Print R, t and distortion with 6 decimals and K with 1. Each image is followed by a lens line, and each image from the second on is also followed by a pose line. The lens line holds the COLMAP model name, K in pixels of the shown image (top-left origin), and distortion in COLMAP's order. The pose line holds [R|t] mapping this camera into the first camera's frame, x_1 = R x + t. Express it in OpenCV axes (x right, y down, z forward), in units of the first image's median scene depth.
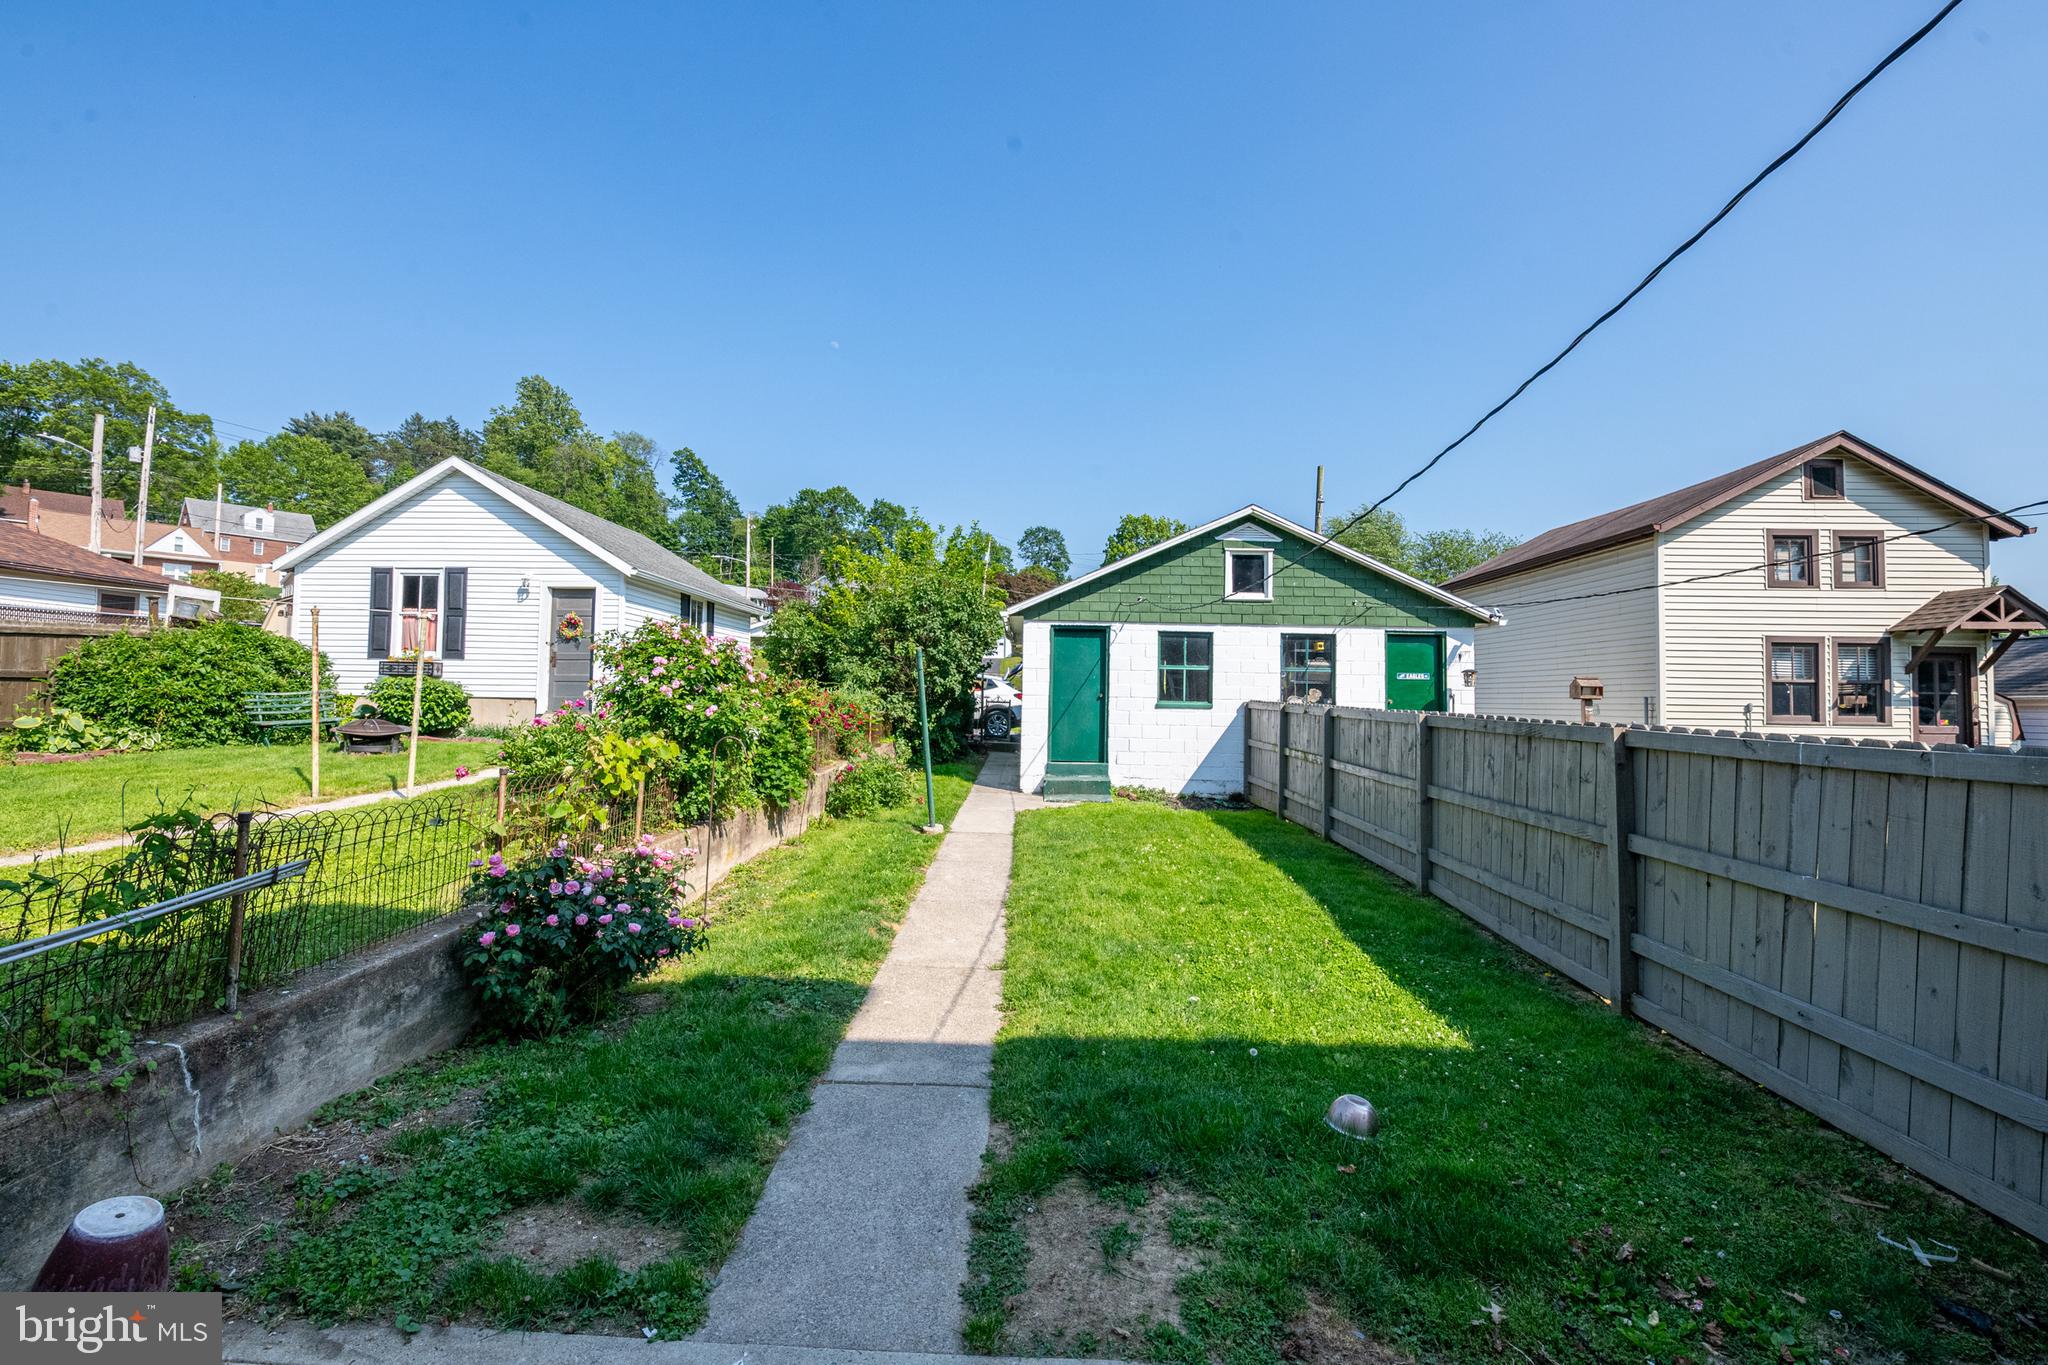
lens RADIAL K [[886.6, 0, 1024.0], [0, 886.6, 682.5], [0, 0, 1]] dist [-0.009410, -0.000629]
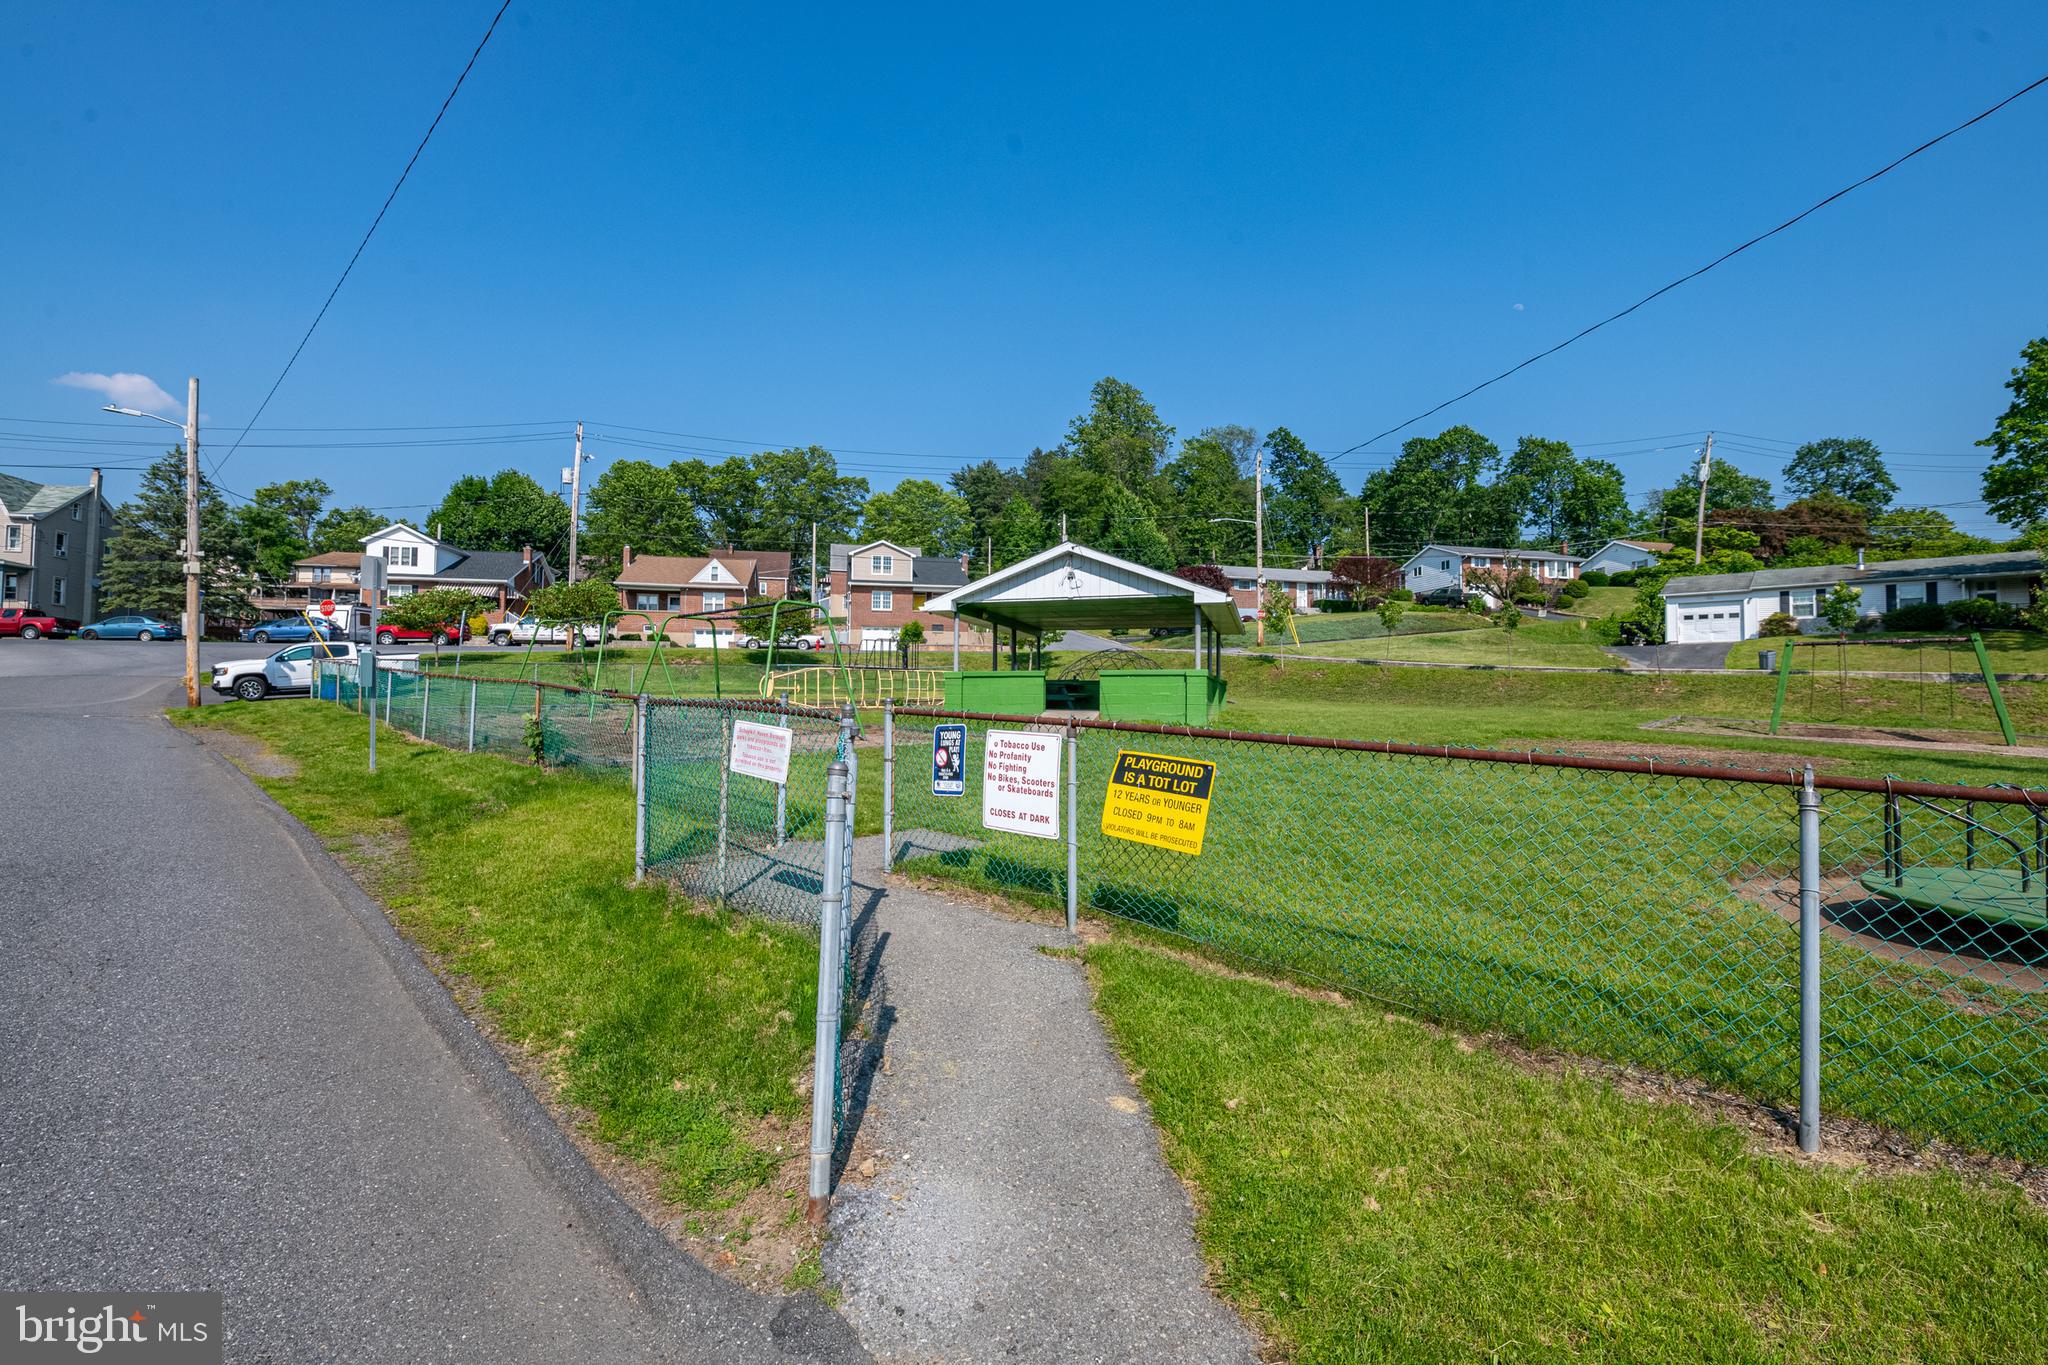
lens RADIAL K [[872.2, 0, 1024.0], [0, 872.2, 682.5], [0, 0, 1]] dist [-0.024633, -0.000444]
pose [[0.728949, -0.025271, -0.684102, 0.123969], [0.014496, 0.999664, -0.021482, 0.011653], [0.684415, 0.005743, 0.729070, 1.899631]]
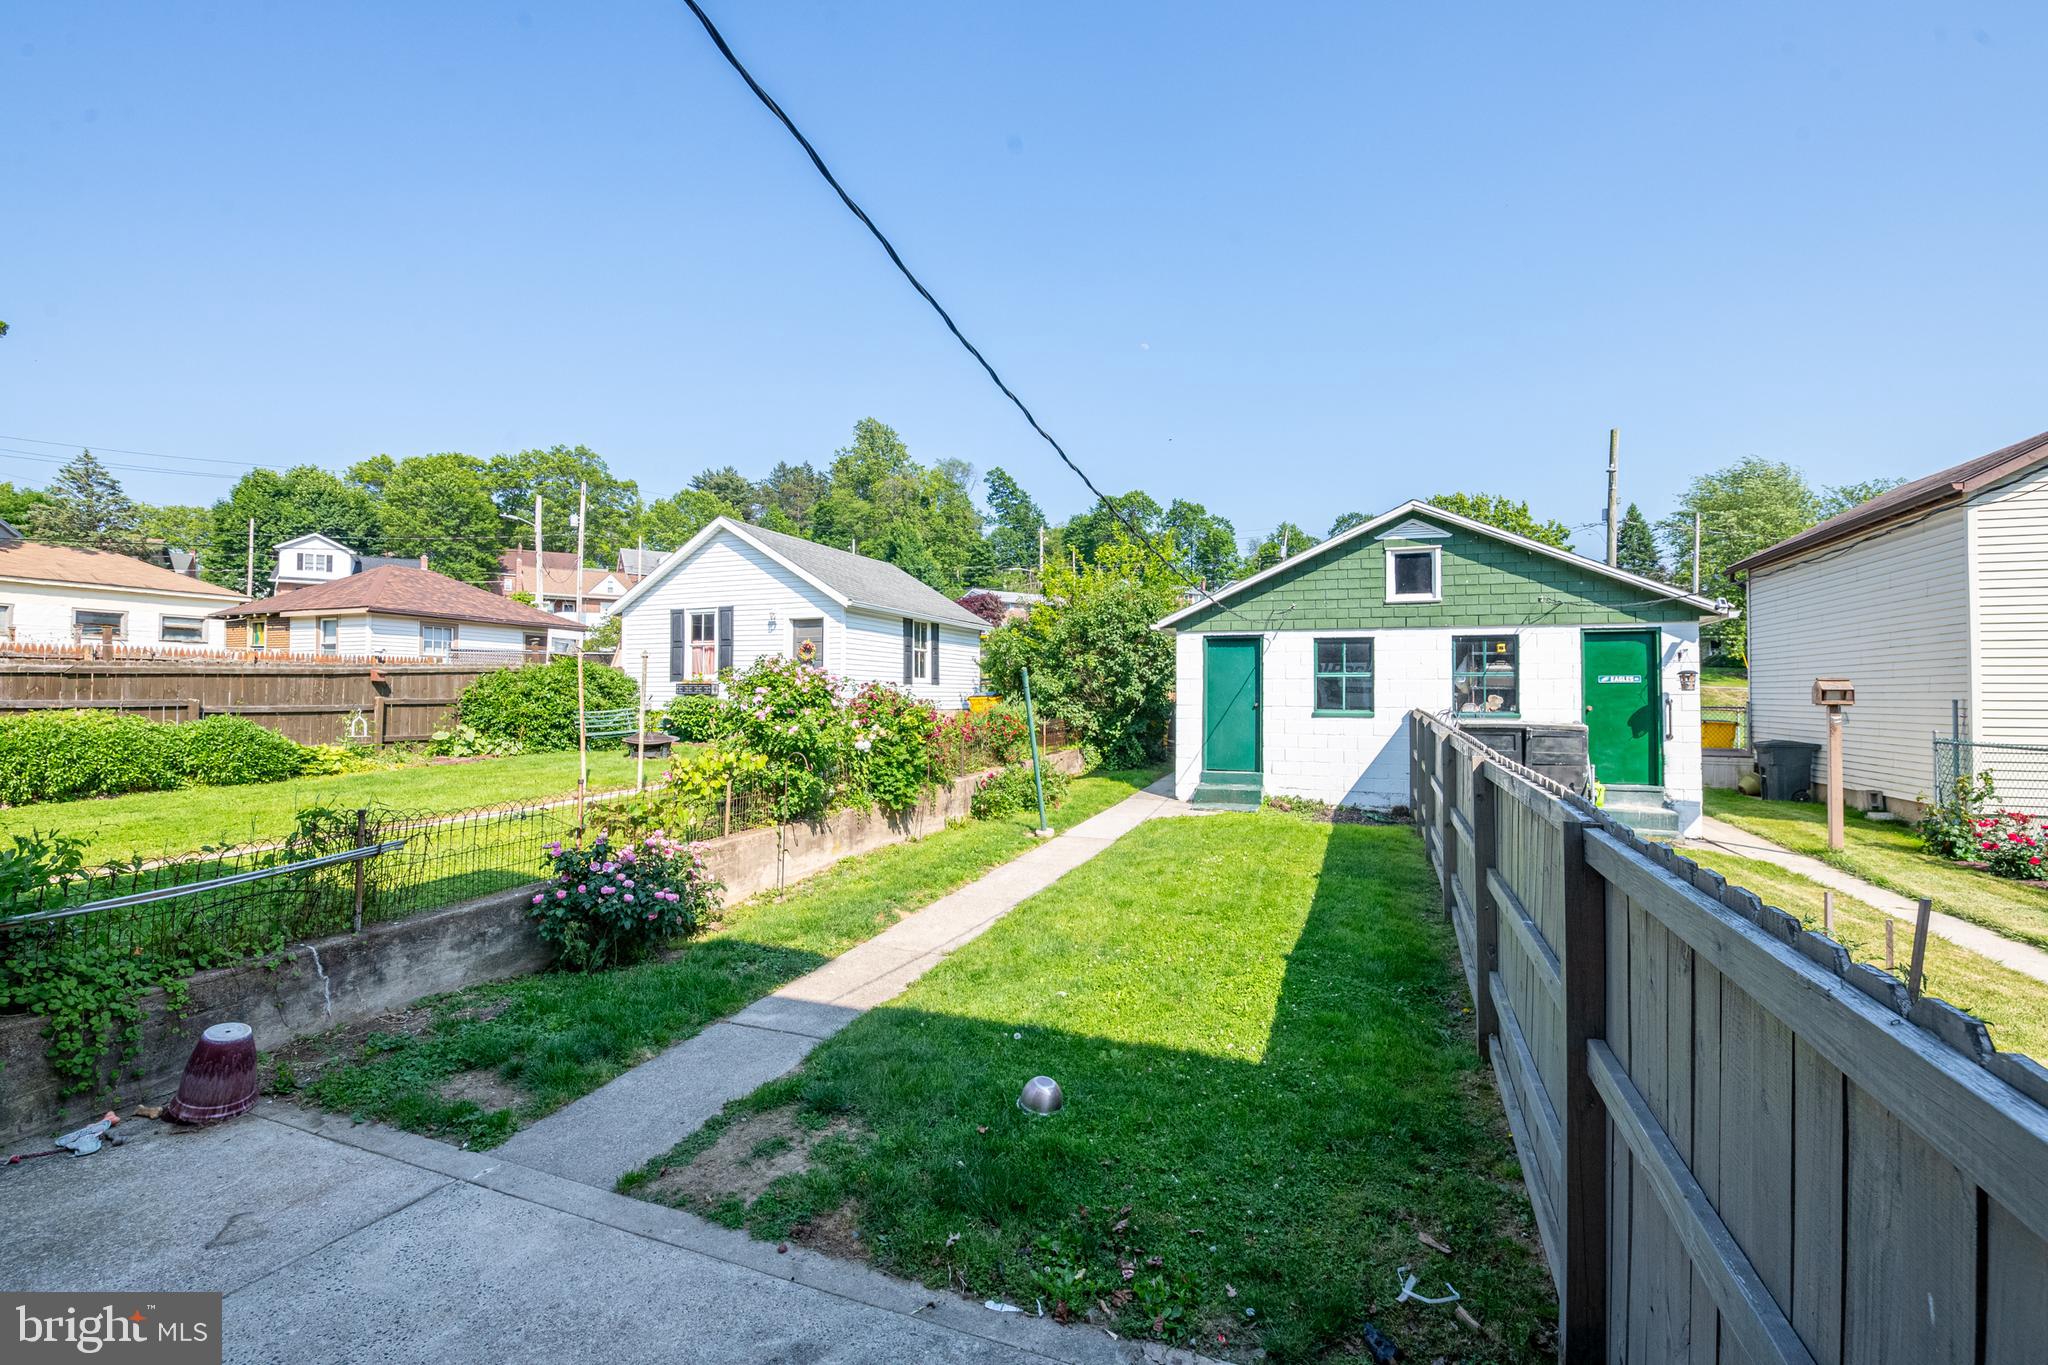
lens RADIAL K [[890.9, 0, 1031.7], [0, 890.9, 689.1], [0, 0, 1]] dist [0.001474, -0.000072]
pose [[0.939654, -0.017199, -0.341694, 0.194649], [0.020088, 0.999786, 0.004916, -0.013115], [0.341537, -0.011483, 0.939798, -0.027353]]
